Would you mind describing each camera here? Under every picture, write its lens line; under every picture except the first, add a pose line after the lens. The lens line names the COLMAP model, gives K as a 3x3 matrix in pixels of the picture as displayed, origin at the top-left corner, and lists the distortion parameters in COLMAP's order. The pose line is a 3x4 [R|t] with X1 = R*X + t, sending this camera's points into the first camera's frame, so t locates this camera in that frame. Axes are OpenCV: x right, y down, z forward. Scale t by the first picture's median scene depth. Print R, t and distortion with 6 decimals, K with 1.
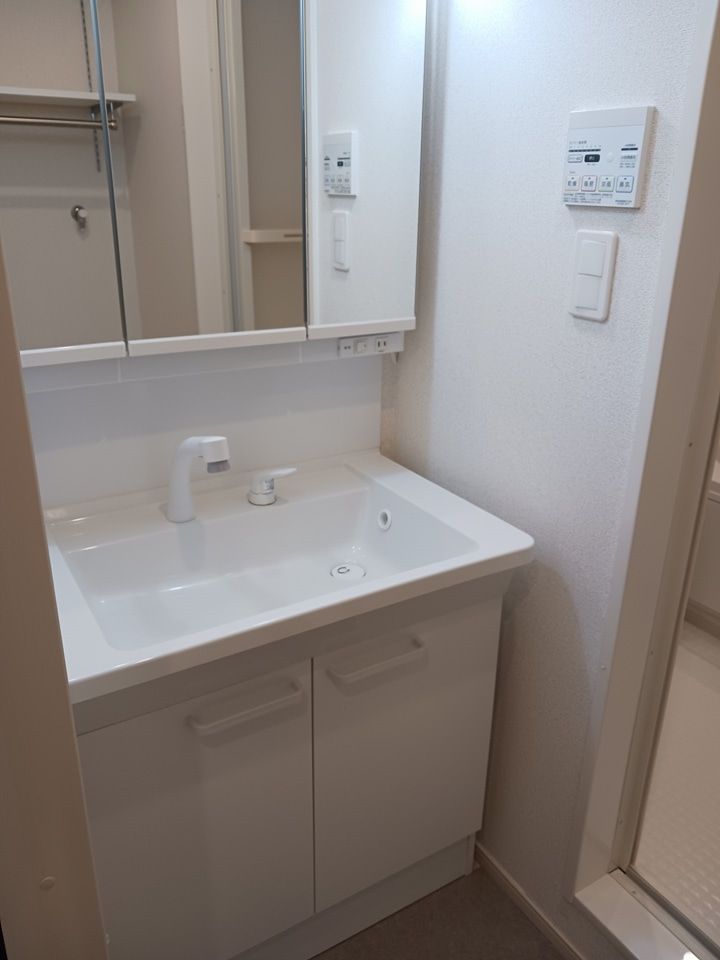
lens RADIAL K [[755.3, 0, 360.0], [0, 755.3, 480.0], [0, 0, 1]] dist [0.058488, 0.001084]
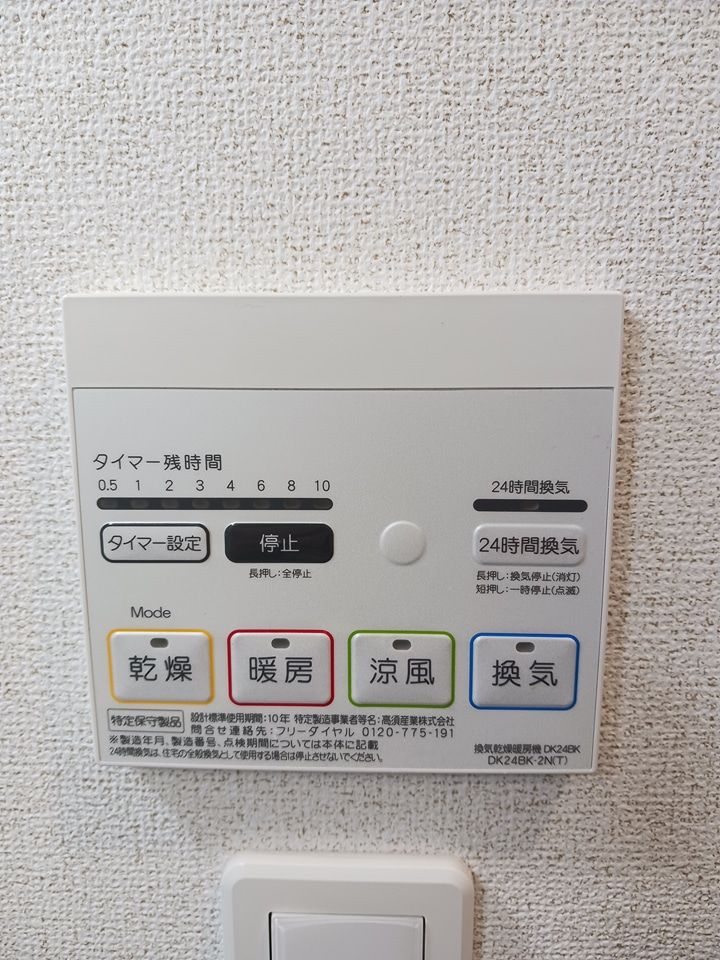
lens RADIAL K [[755.3, 0, 360.0], [0, 755.3, 480.0], [0, 0, 1]] dist [0.058488, 0.001084]
pose [[0.574273, -0.169494, 0.800926, 0.177112], [0.311278, 0.950061, -0.022136, -0.422428], [-0.757177, 0.262022, 0.598354, 0.876539]]
